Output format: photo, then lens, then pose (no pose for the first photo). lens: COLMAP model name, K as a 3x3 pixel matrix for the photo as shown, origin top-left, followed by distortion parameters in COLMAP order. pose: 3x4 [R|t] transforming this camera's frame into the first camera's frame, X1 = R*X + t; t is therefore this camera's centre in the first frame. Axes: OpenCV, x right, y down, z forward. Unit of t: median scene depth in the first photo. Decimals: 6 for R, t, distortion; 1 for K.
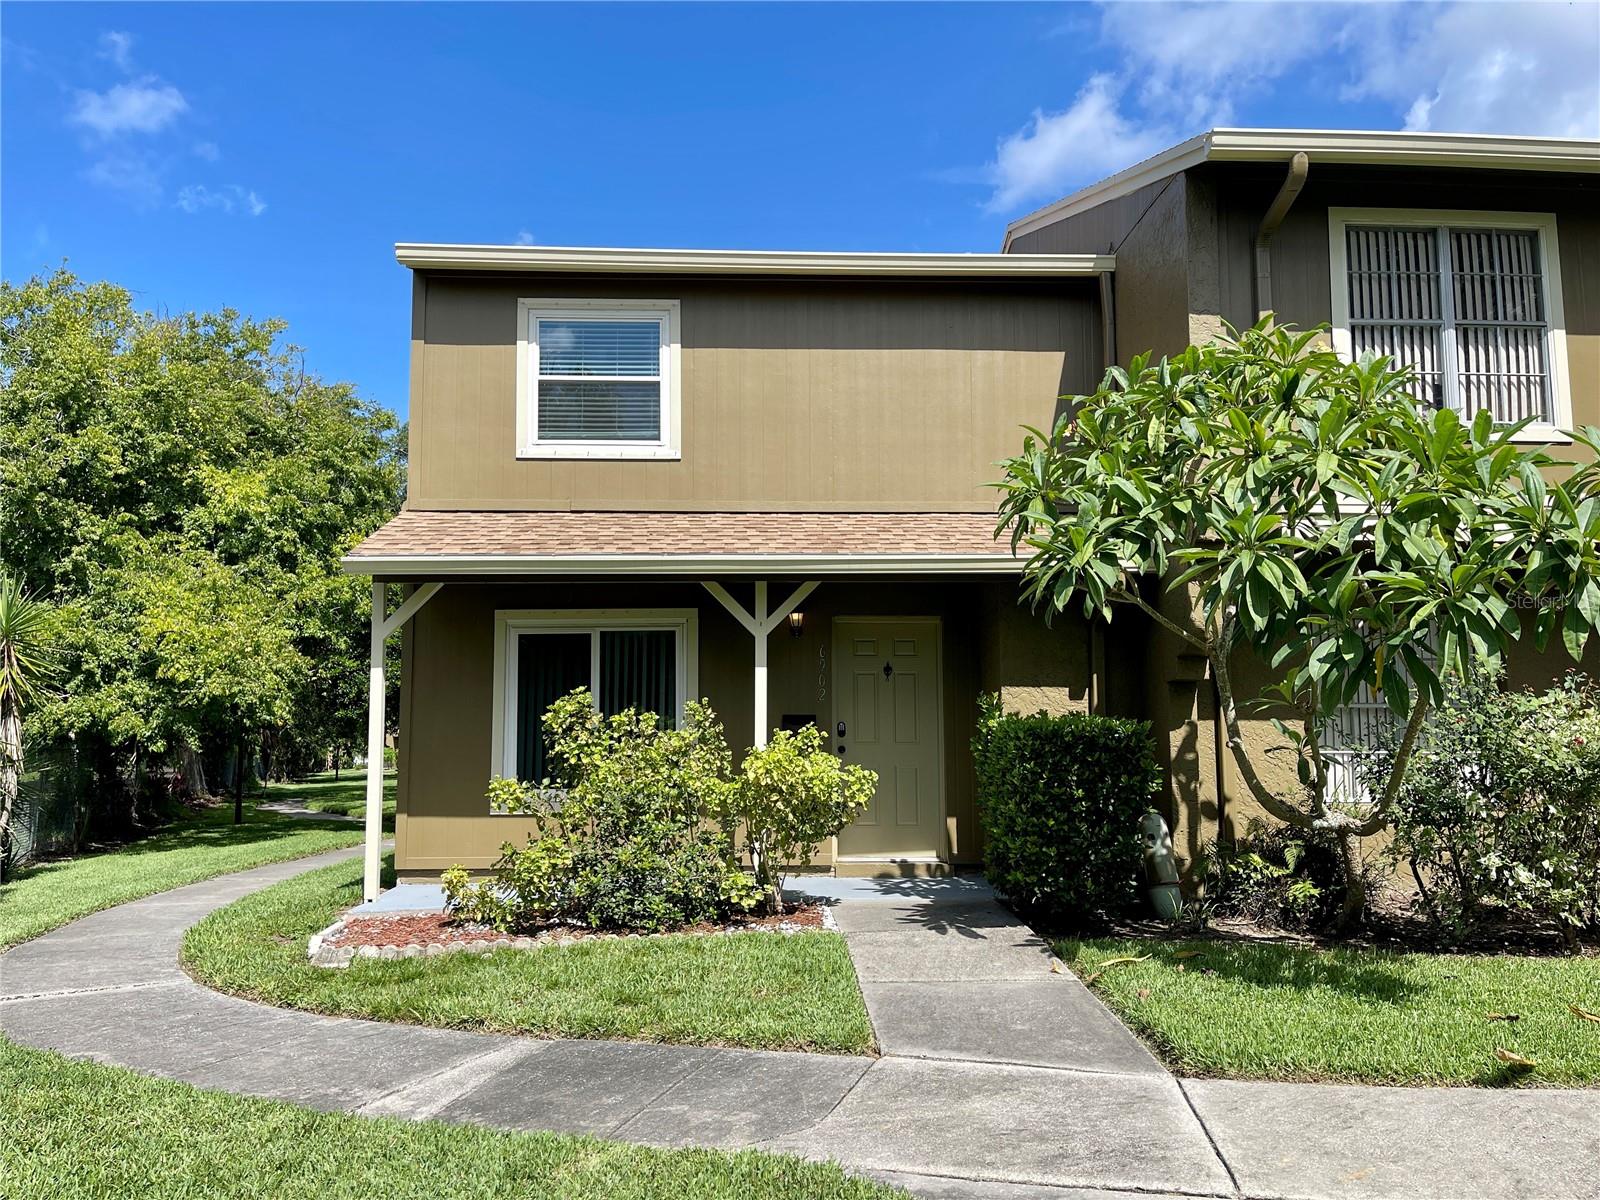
lens RADIAL K [[1213.2, 0, 800.0], [0, 1213.2, 600.0], [0, 0, 1]] dist [-0.004458, -0.011082]
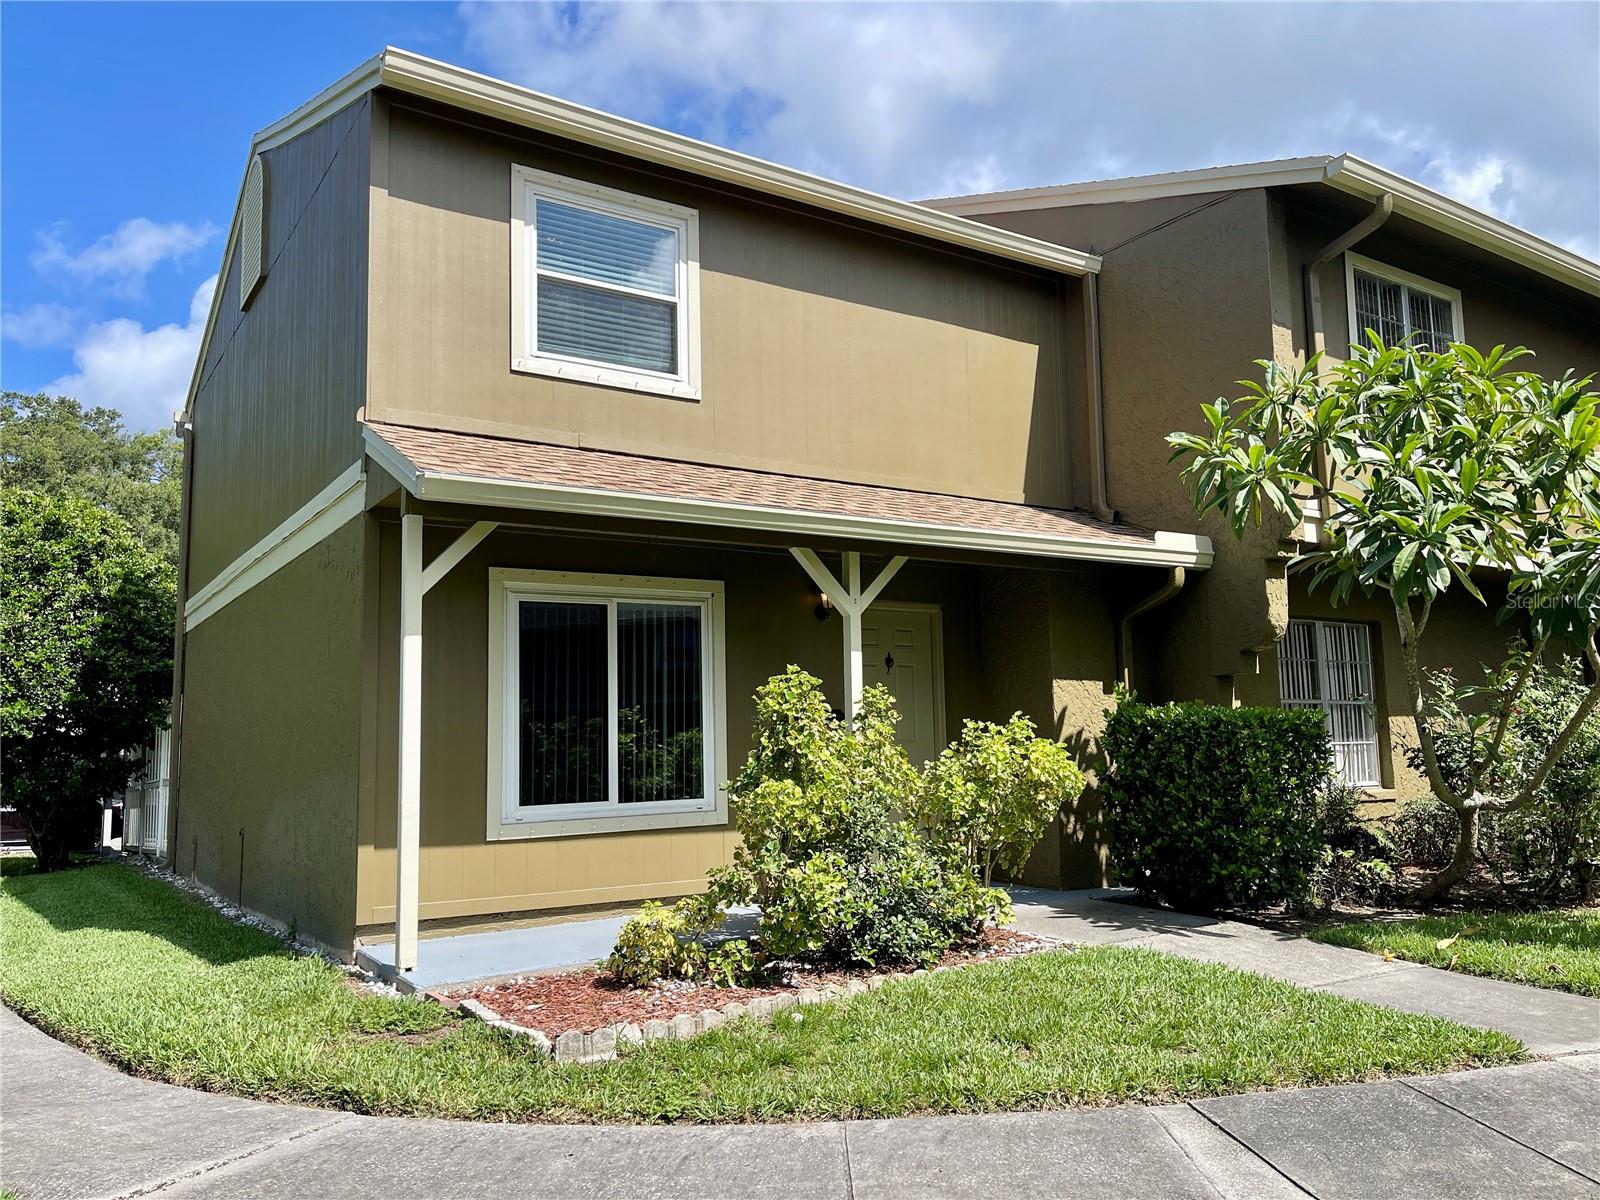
lens RADIAL K [[1213.2, 0, 800.0], [0, 1213.2, 600.0], [0, 0, 1]] dist [-0.004458, -0.011082]
pose [[0.860843, 0.051460, 0.506262, -0.453702], [-0.043653, 0.998674, -0.027285, 0.039937], [-0.506995, 0.001388, 0.861948, 0.250403]]
